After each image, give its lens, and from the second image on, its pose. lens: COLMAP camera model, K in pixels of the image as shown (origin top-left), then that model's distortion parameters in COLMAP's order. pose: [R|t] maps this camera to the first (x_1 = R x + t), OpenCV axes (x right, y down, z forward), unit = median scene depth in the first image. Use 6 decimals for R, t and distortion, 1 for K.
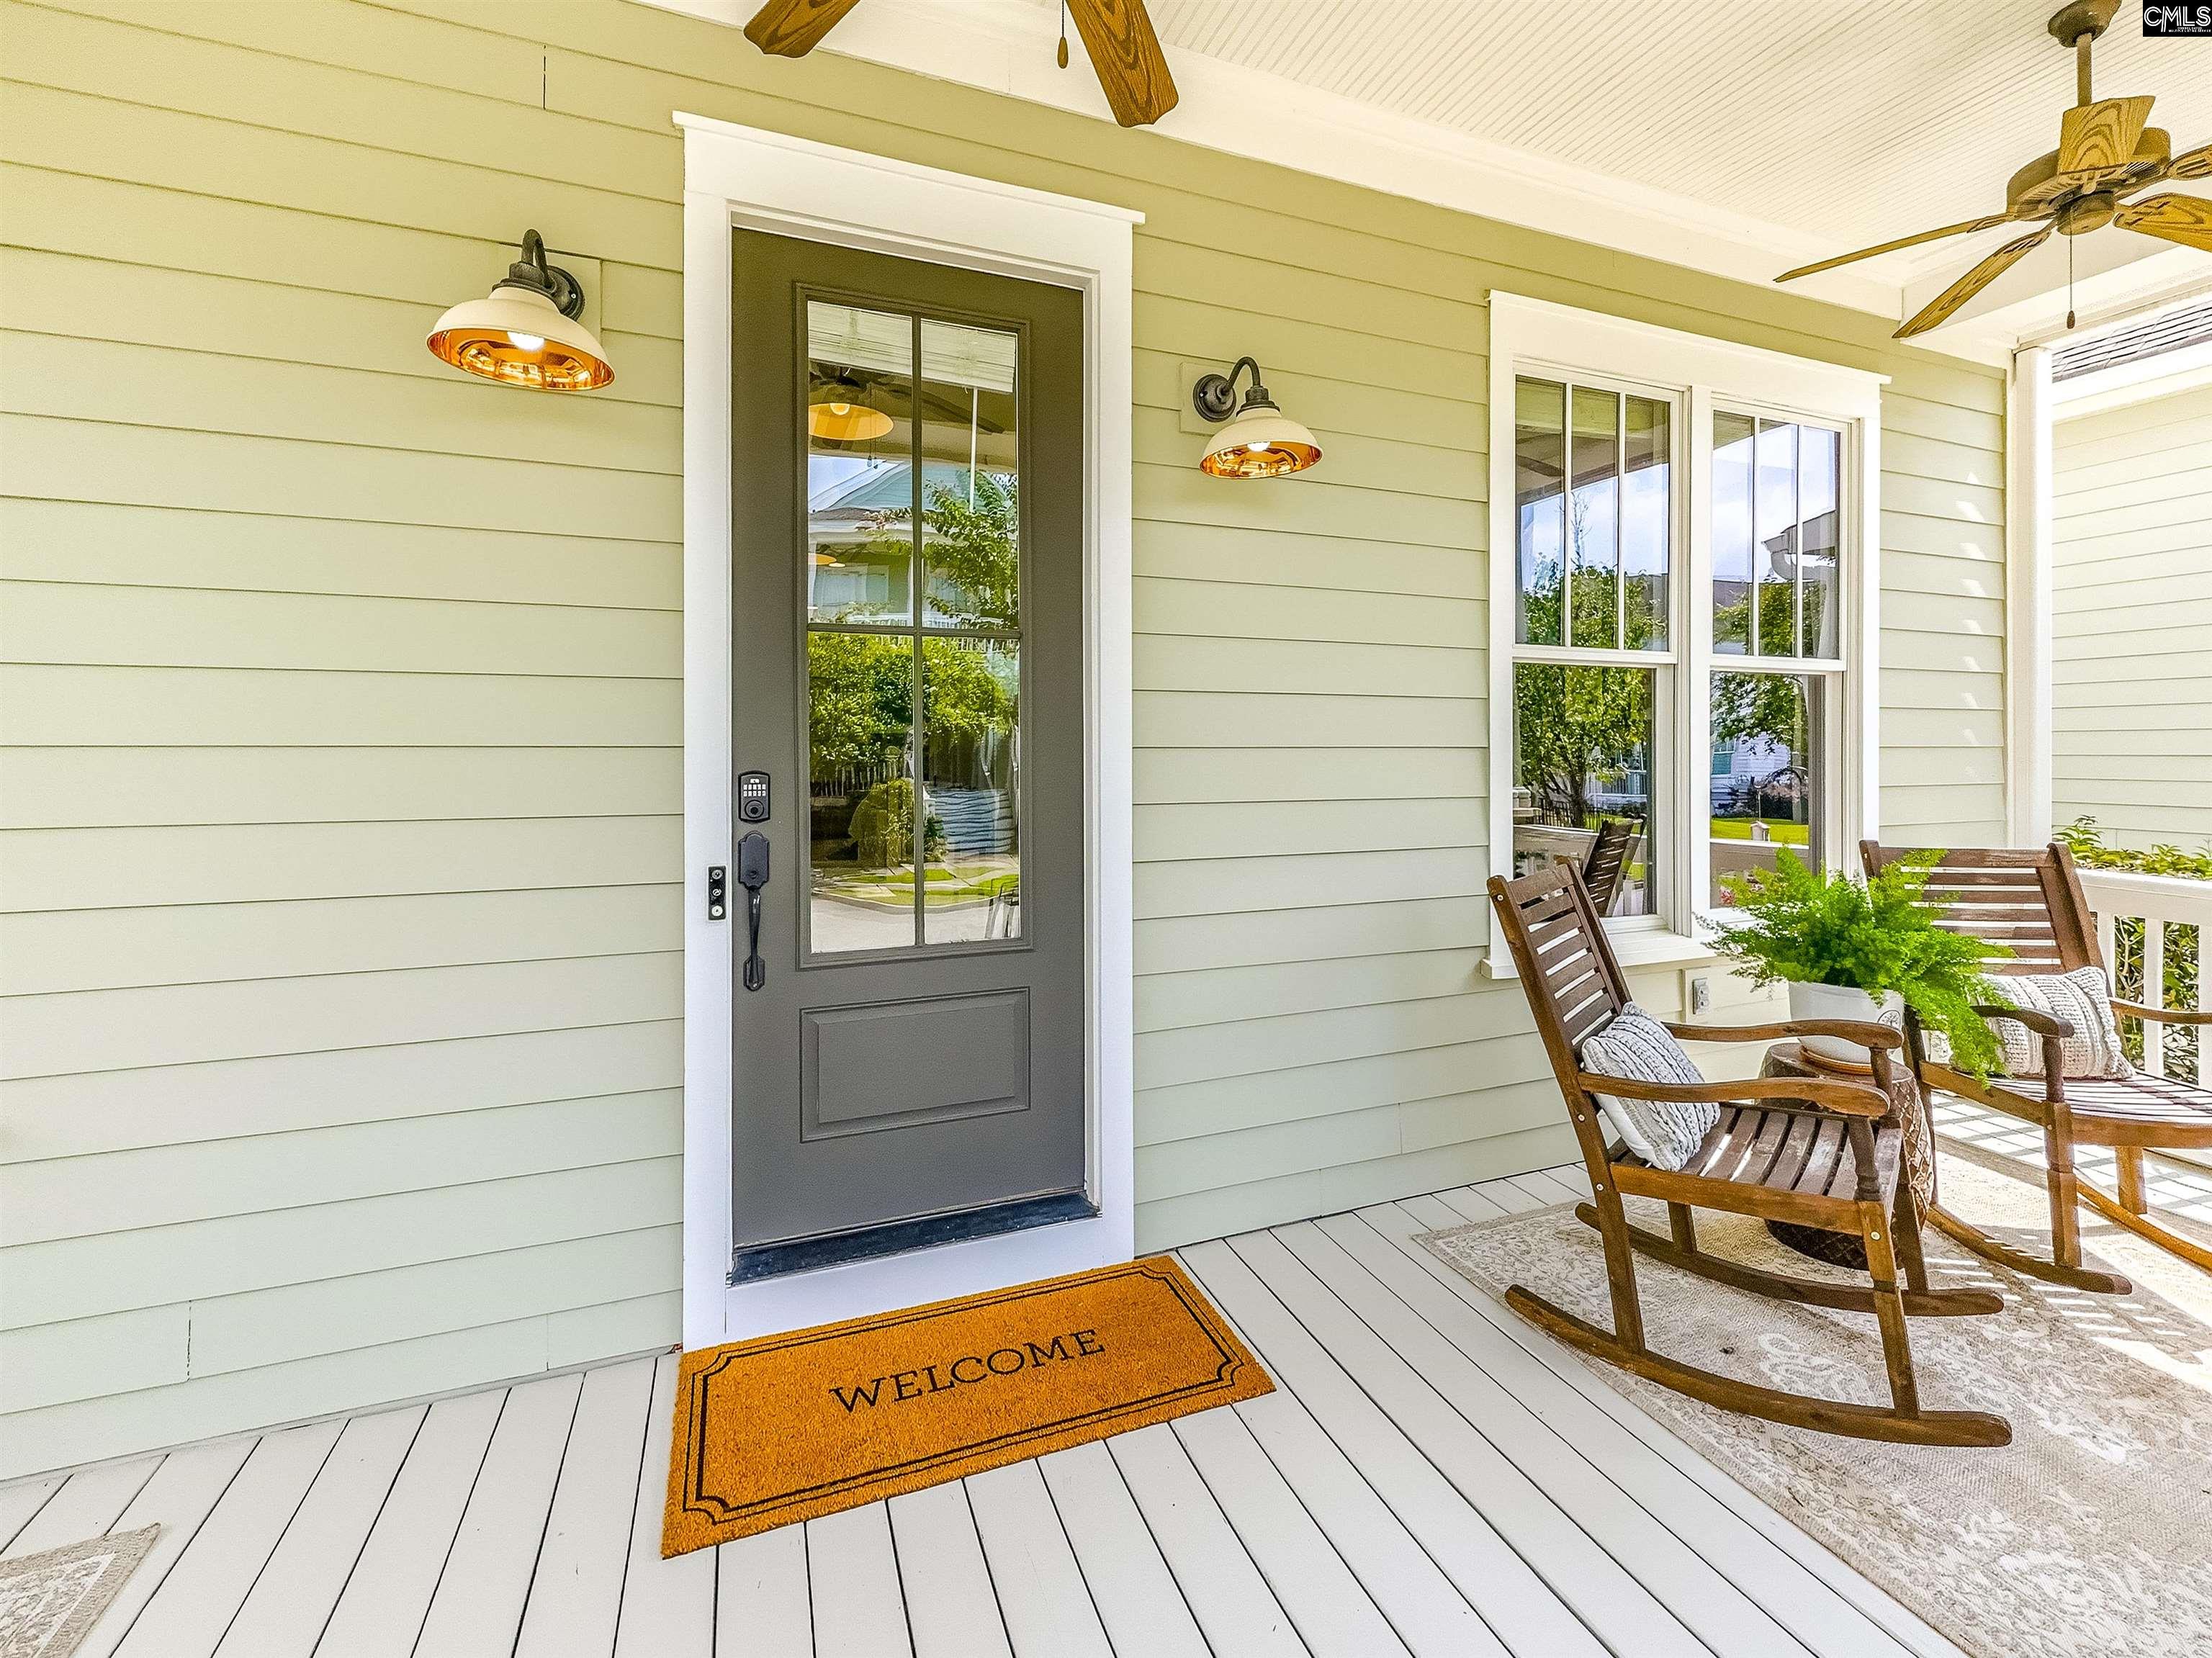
lens RADIAL K [[964.1, 0, 1108.4], [0, 964.1, 753.2], [0, 0, 1]] dist [-0.003517, 0.000509]
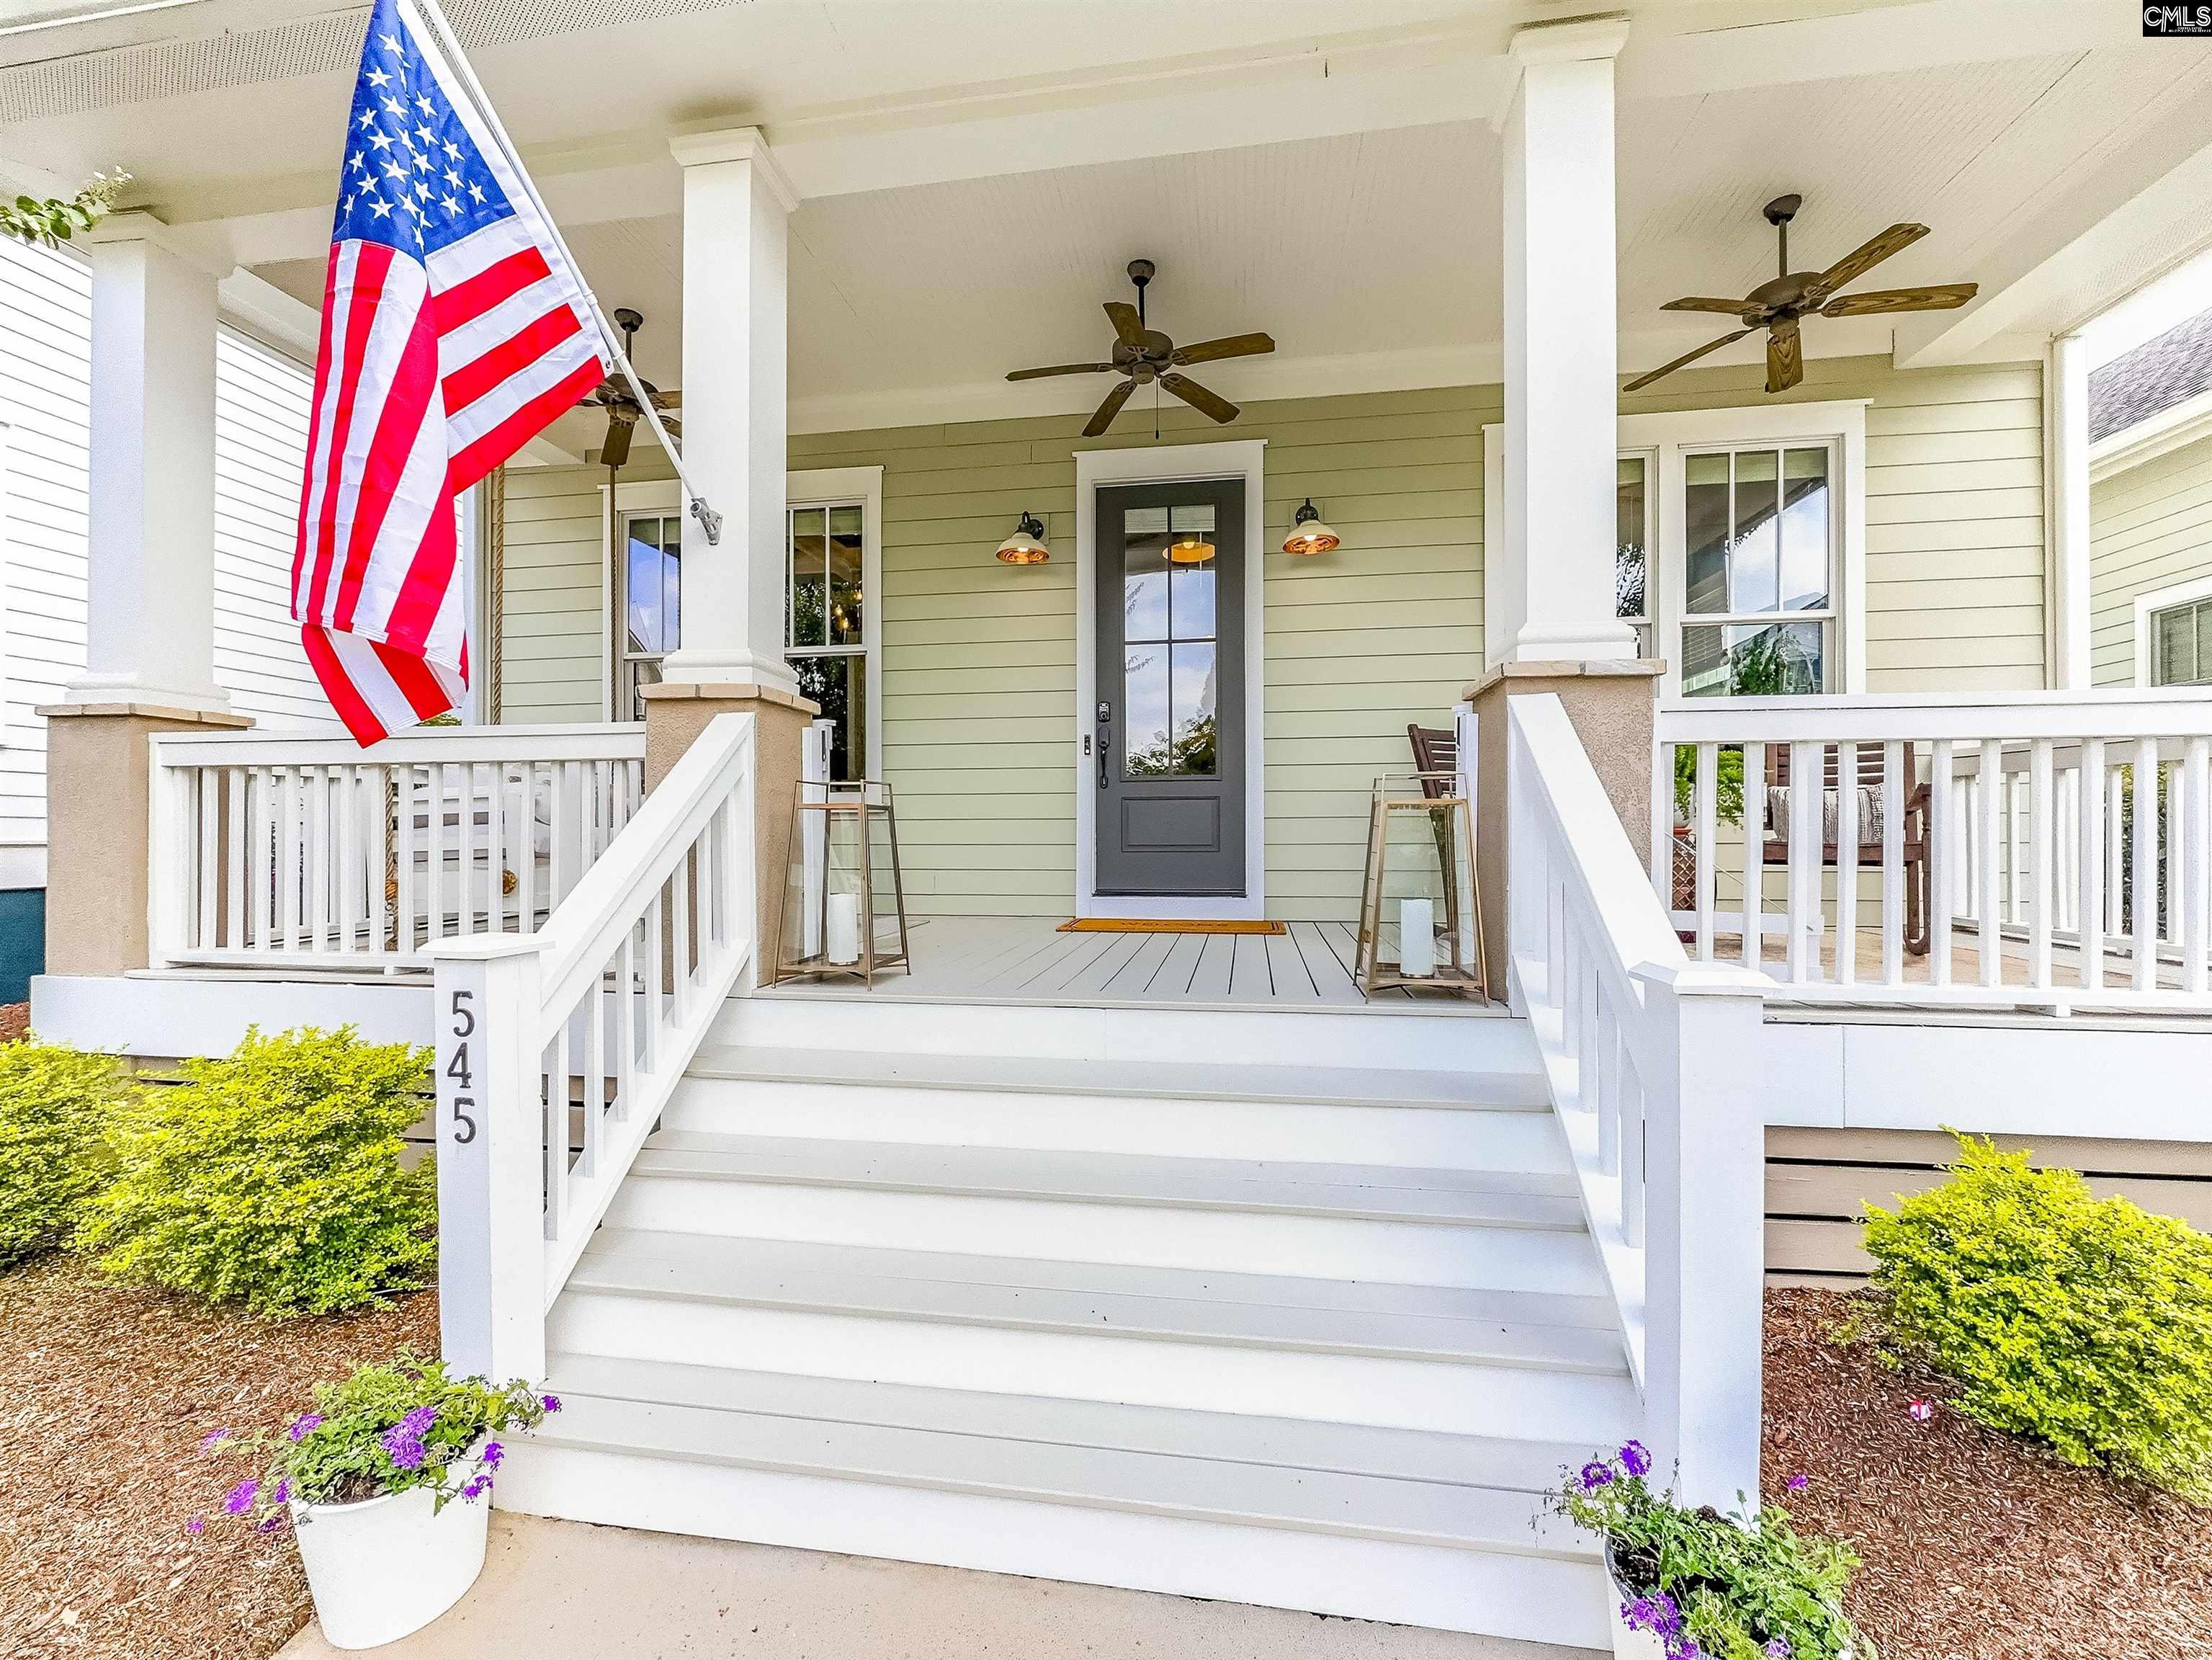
lens RADIAL K [[912.7, 0, 1106.0], [0, 912.7, 830.0], [0, 0, 1]] dist [-0.002213, -0.000074]
pose [[0.867523, -0.002788, -0.497390, 0.662497], [0.000802, 0.999991, -0.004207, 0.293828], [0.497397, 0.003250, 0.867517, -0.859569]]
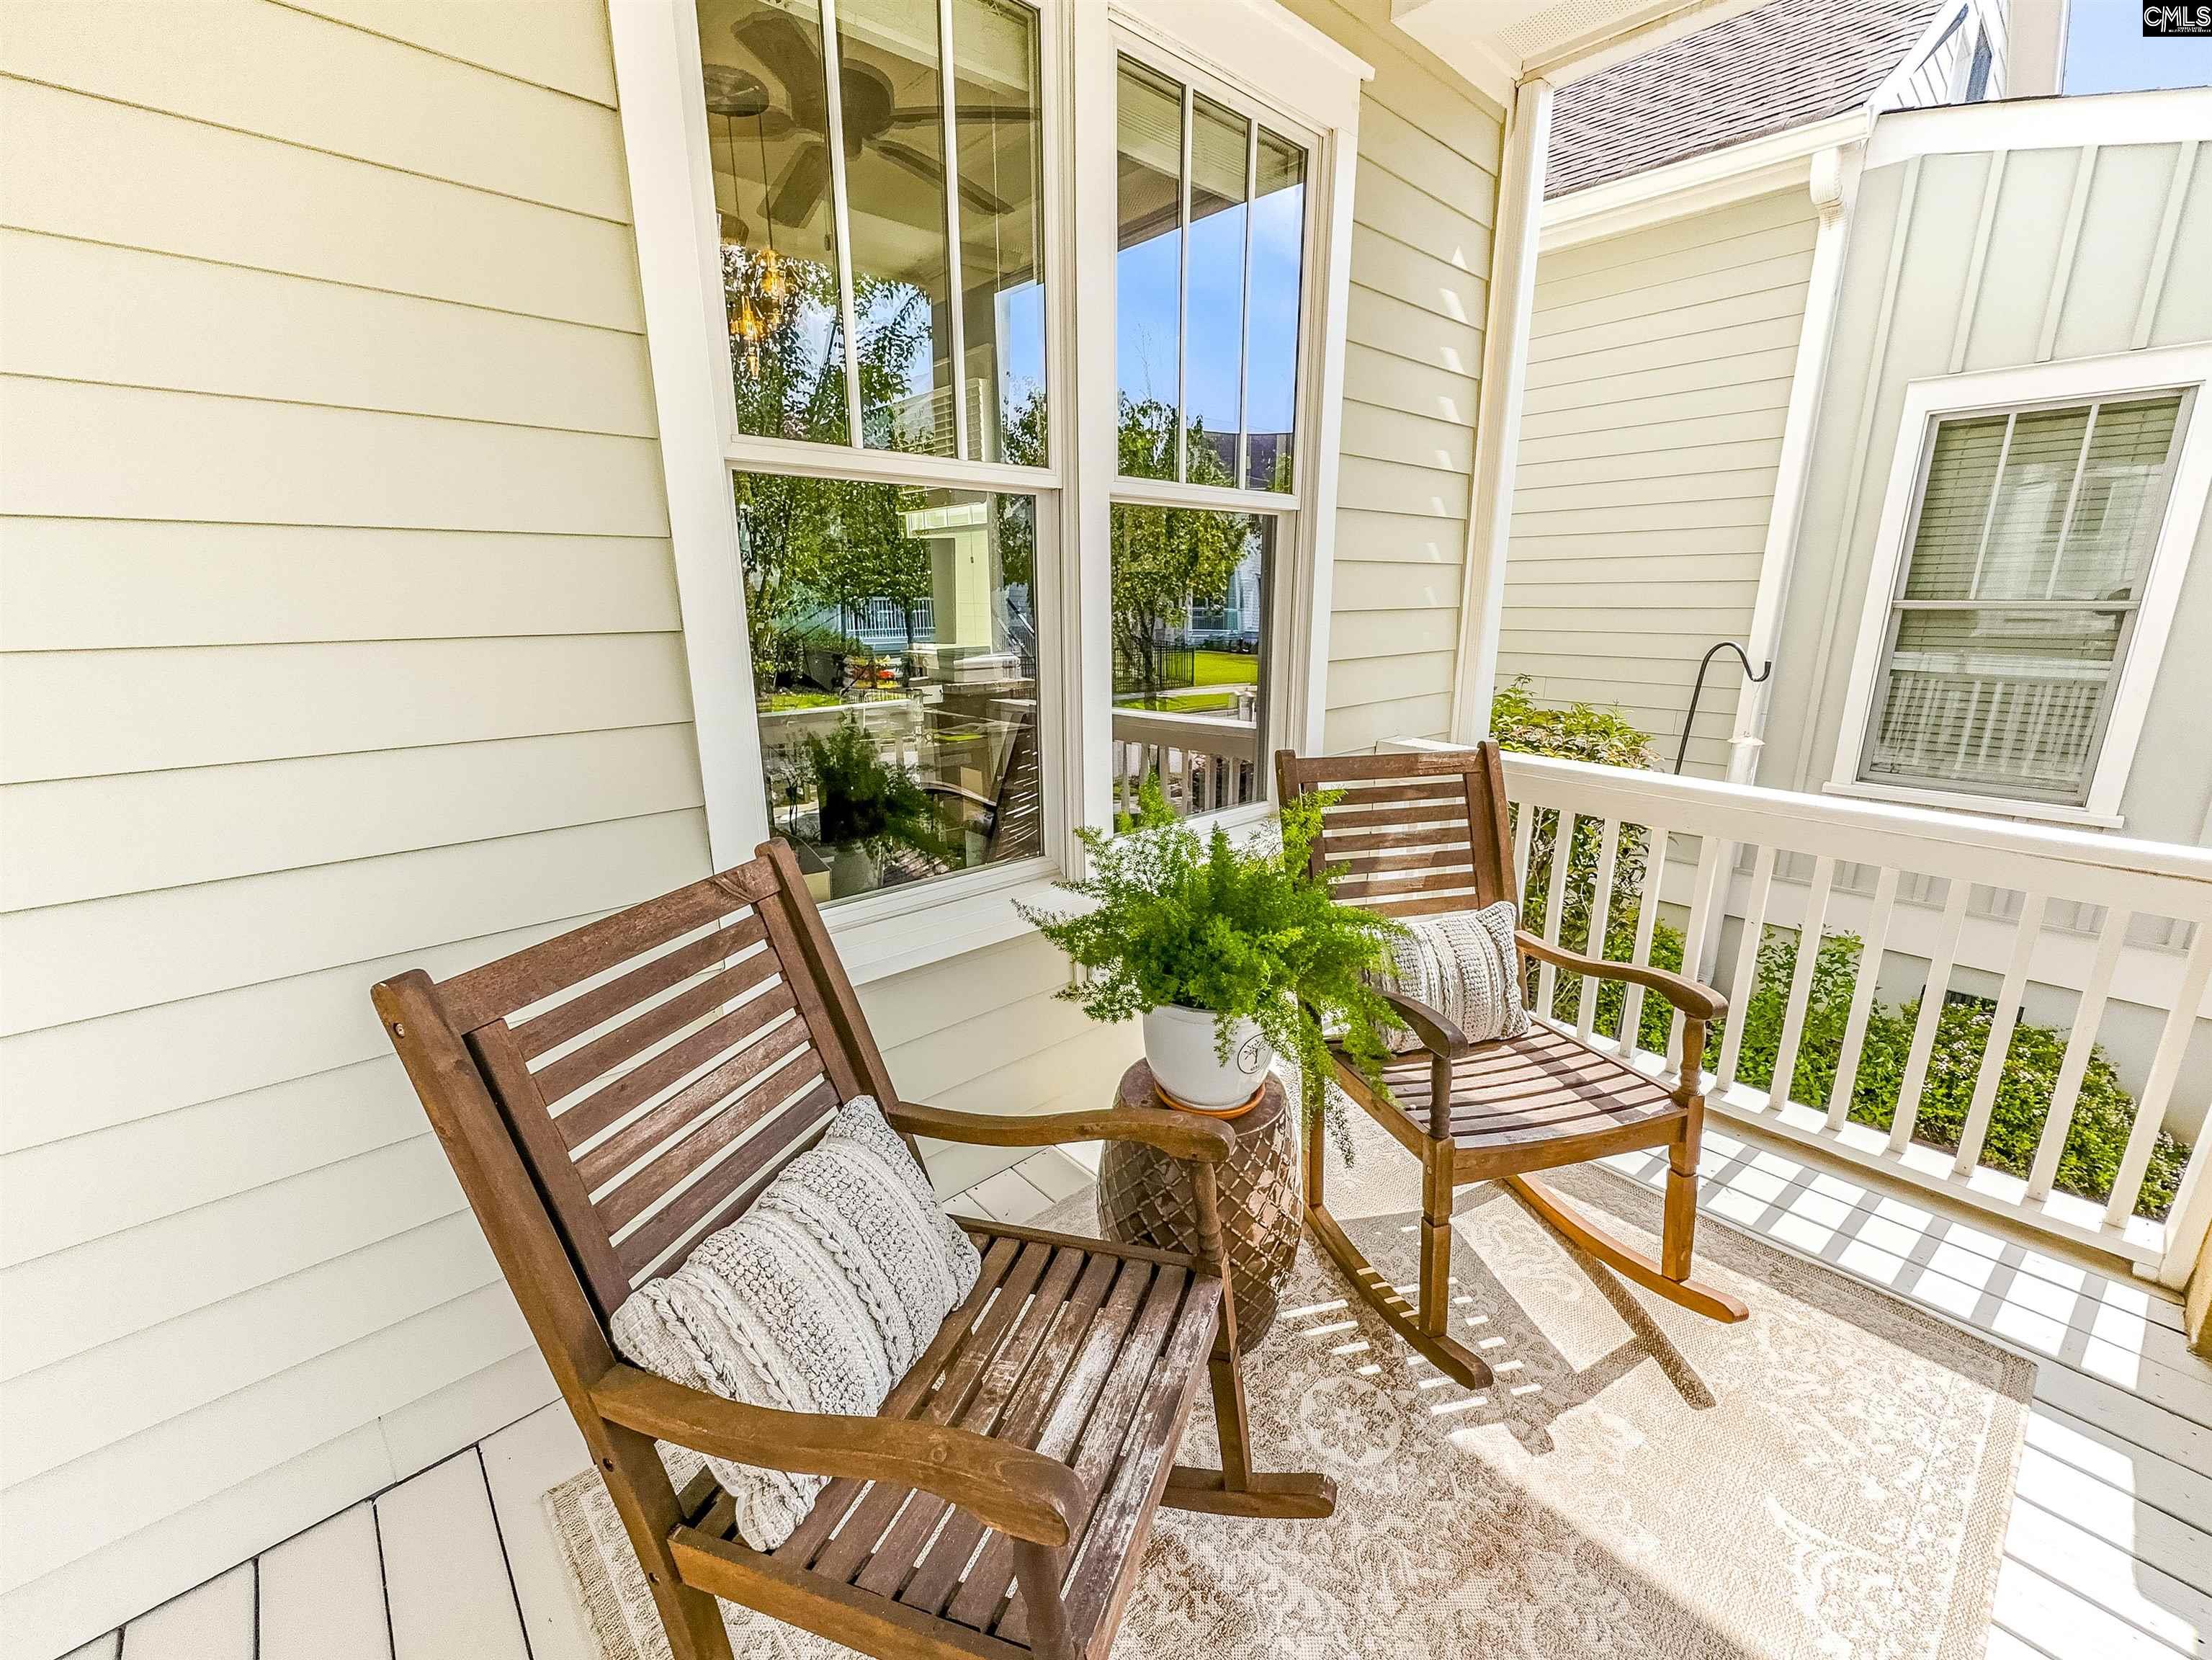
lens RADIAL K [[912.7, 0, 1106.0], [0, 912.7, 830.0], [0, 0, 1]] dist [-0.002213, -0.000074]
pose [[0.933149, -0.091707, 0.347597, 0.452487], [0.001994, 0.968219, 0.250095, -0.026778], [-0.359485, -0.232682, 0.903675, 0.443376]]
